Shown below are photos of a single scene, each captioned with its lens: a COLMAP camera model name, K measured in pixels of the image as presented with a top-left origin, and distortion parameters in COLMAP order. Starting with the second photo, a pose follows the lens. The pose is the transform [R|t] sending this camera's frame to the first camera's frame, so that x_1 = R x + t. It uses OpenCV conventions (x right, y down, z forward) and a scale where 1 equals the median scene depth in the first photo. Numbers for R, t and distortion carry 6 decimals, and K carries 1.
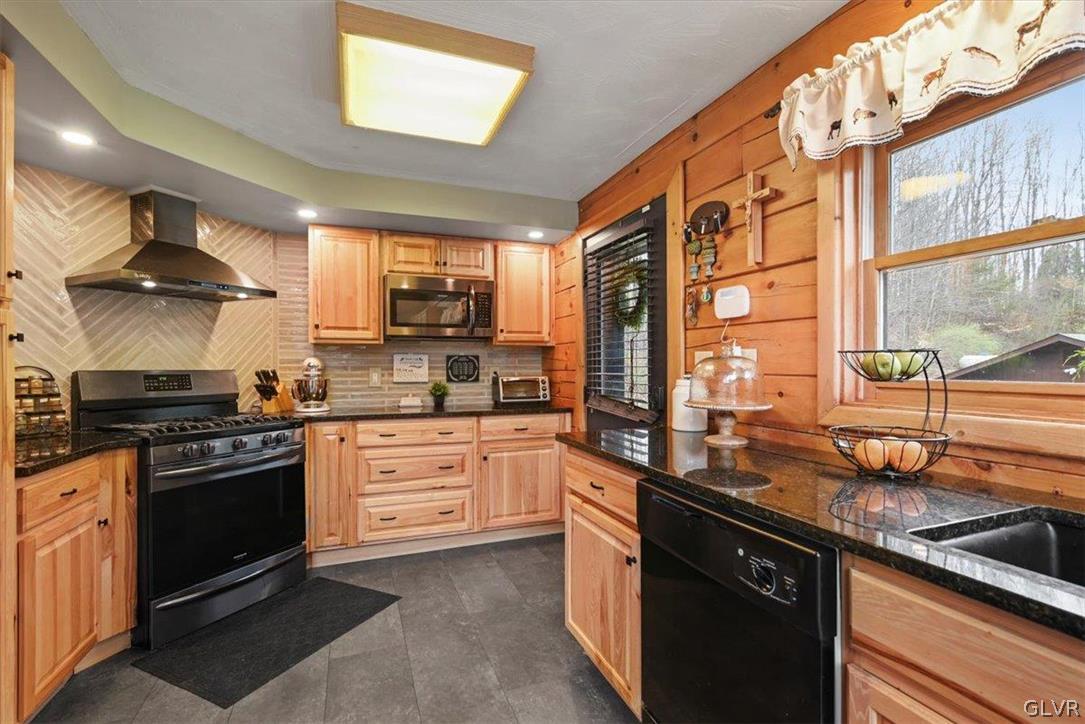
lens RADIAL K [[499.7, 0, 538.6], [0, 499.7, 356.6], [0, 0, 1]] dist [0.000129, 0.000254]
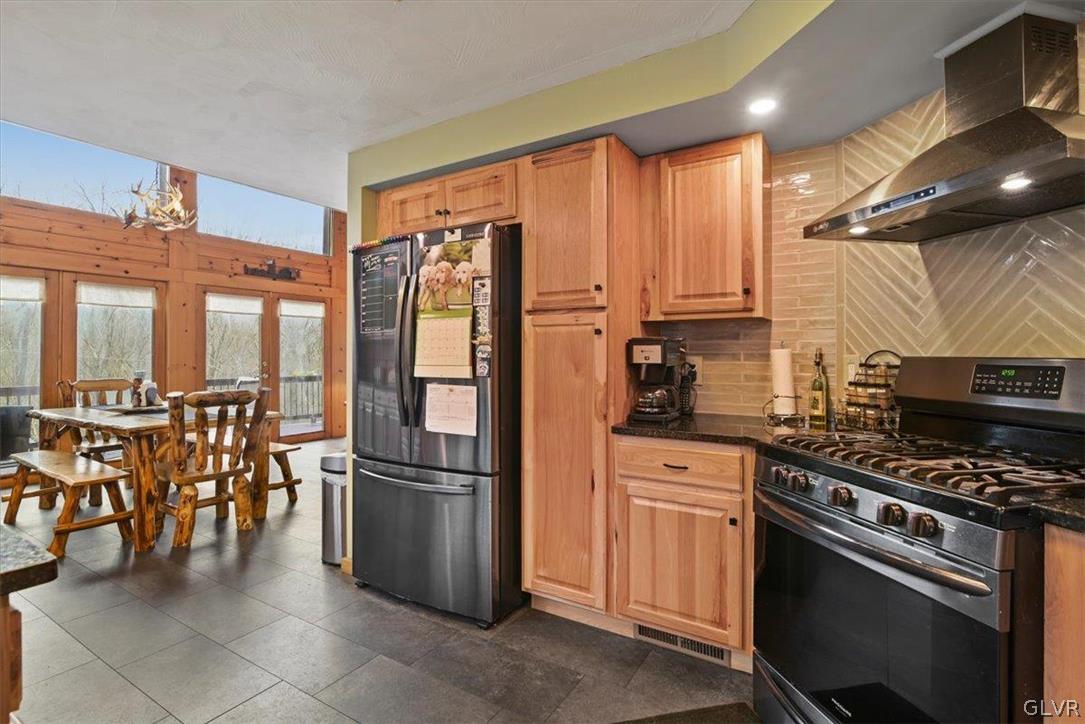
lens RADIAL K [[499.7, 0, 538.6], [0, 499.7, 356.6], [0, 0, 1]] dist [0.000129, 0.000254]
pose [[-0.766634, 0.010108, -0.642005, -0.008840], [0.016710, 0.999852, -0.004211, 0.021964], [0.641867, -0.013957, -0.766689, 1.188534]]
